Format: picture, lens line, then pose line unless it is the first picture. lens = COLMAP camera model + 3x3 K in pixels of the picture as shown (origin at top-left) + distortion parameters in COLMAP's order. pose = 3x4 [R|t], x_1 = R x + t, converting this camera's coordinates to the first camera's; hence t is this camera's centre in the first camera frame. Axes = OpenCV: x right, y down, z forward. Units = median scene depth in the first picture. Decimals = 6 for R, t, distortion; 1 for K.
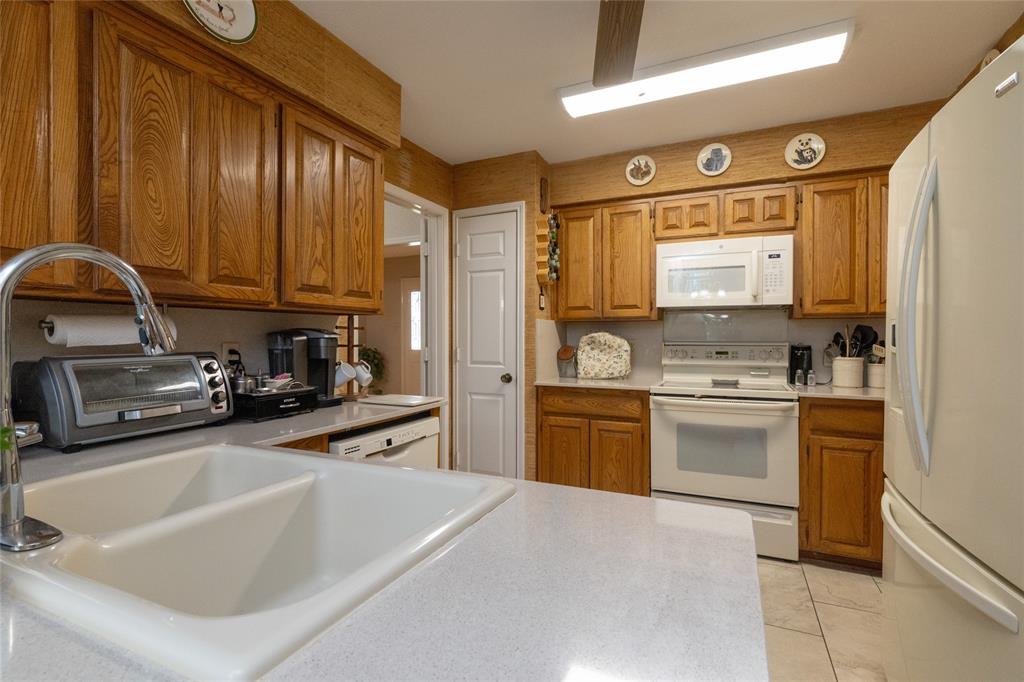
lens RADIAL K [[476.3, 0, 511.0], [0, 476.3, 337.0], [0, 0, 1]] dist [-0.001327, -0.000028]
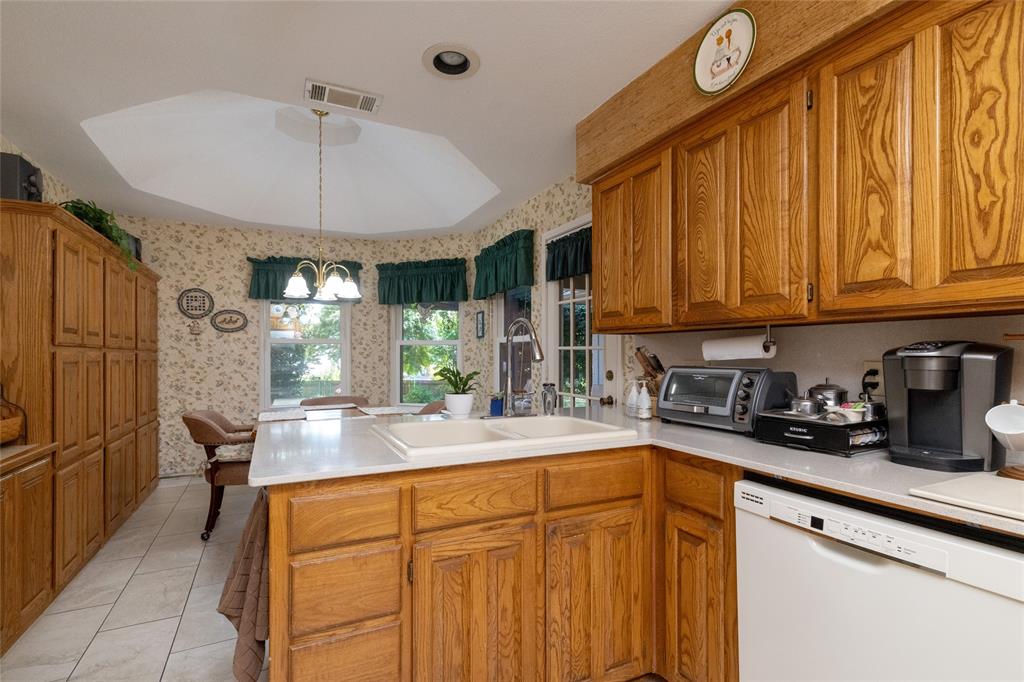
lens RADIAL K [[481.5, 0, 510.4], [0, 481.5, 353.2], [0, 0, 1]] dist [0.000972, 0.000065]
pose [[-0.624020, 0.000542, -0.781408, 0.489546], [0.000392, 1.000000, 0.000381, -0.002798], [0.781408, -0.000069, -0.624020, 1.077429]]
